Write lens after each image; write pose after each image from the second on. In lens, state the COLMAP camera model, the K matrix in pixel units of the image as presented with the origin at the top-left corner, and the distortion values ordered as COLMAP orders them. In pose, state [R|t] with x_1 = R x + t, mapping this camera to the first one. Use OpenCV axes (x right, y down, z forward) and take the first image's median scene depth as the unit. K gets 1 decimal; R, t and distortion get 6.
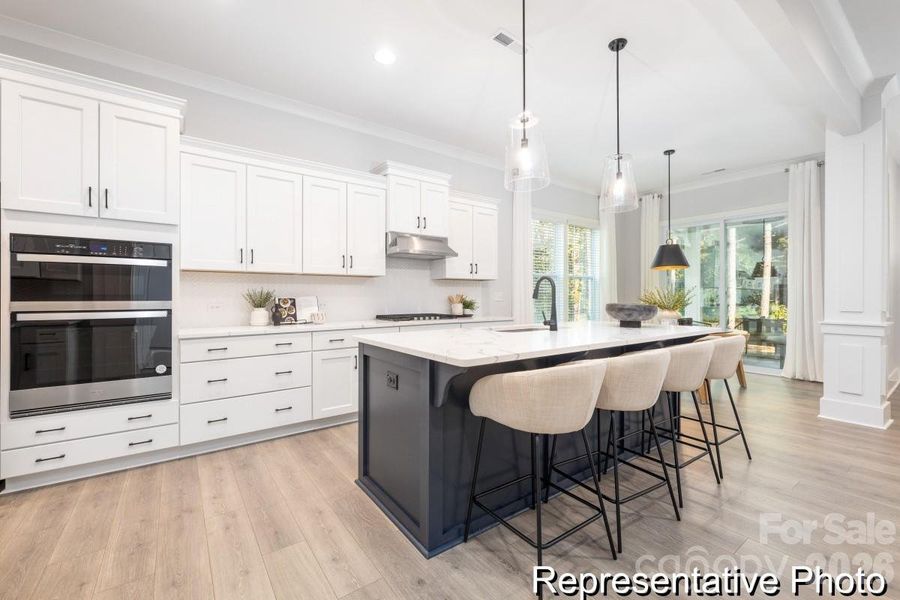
lens RADIAL K [[376.5, 0, 445.2], [0, 376.5, 295.5], [0, 0, 1]] dist [-0.000469, -0.000040]
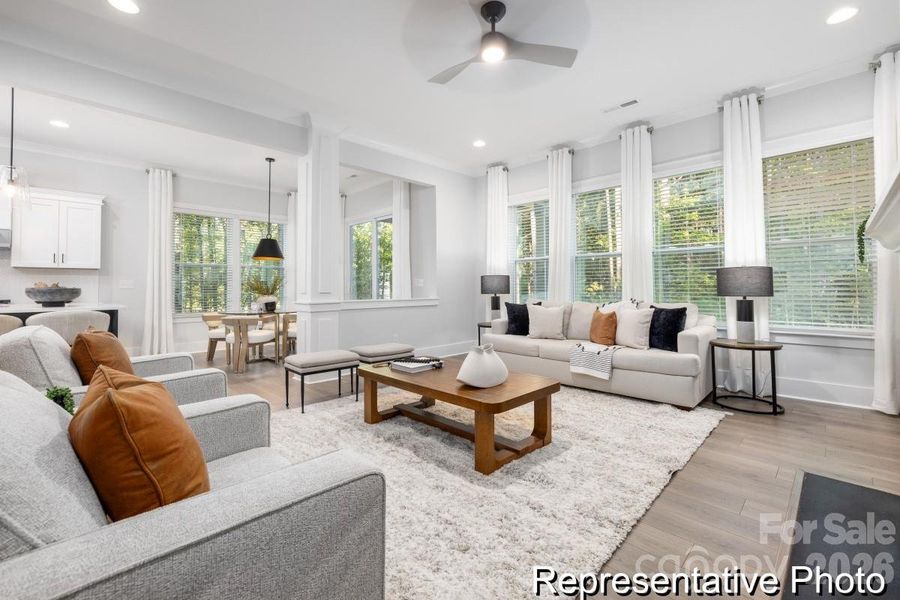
lens RADIAL K [[379.2, 0, 450.0], [0, 379.2, 289.1], [0, 0, 1]] dist [-0.001397, -0.000094]
pose [[0.985893, -0.006976, 0.167232, 1.383601], [0.005933, 0.999960, 0.006737, 0.024224], [-0.167272, -0.005649, 0.985895, -0.380300]]
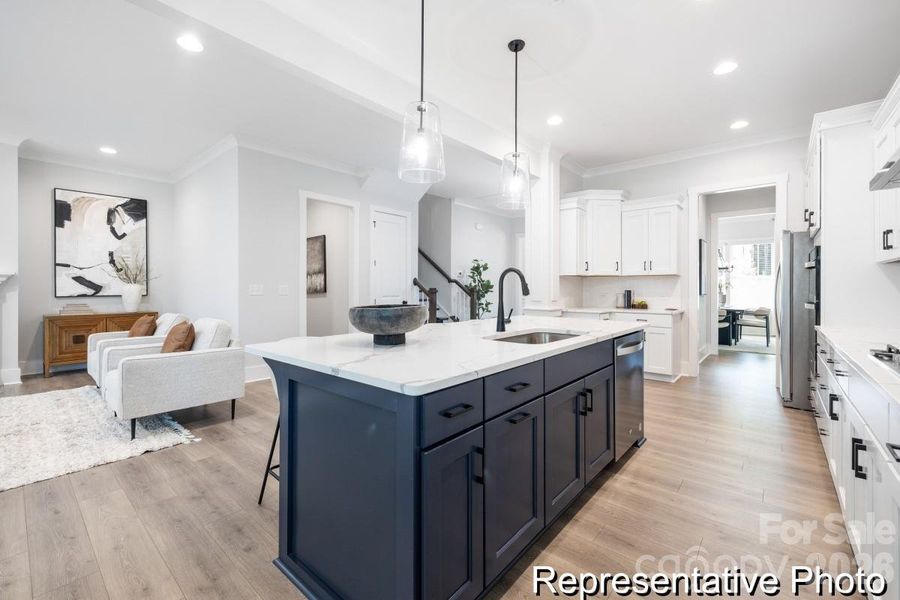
lens RADIAL K [[379.2, 0, 450.0], [0, 379.2, 289.1], [0, 0, 1]] dist [-0.001397, -0.000094]
pose [[-0.971003, -0.001623, -0.239063, 0.487143], [-0.001719, 0.999999, 0.000195, -0.003537], [0.239063, 0.000601, -0.971004, 1.442005]]
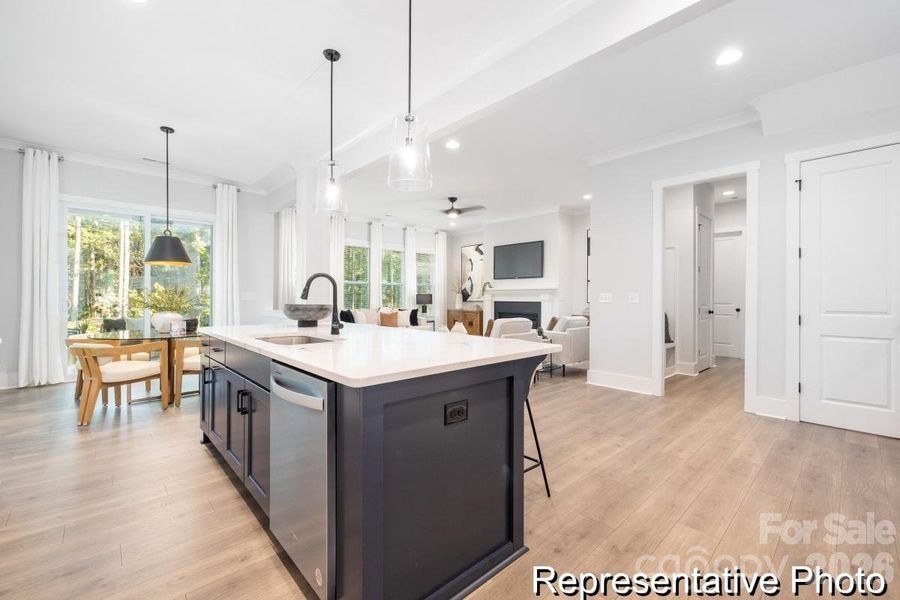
lens RADIAL K [[378.3, 0, 451.2], [0, 378.3, 296.2], [0, 0, 1]] dist [0.000258, 0.000071]
pose [[-0.132770, 0.000376, 0.991147, -0.516411], [-0.007280, 0.999973, -0.001354, 0.000360], [-0.991120, -0.007395, -0.132764, 0.663485]]
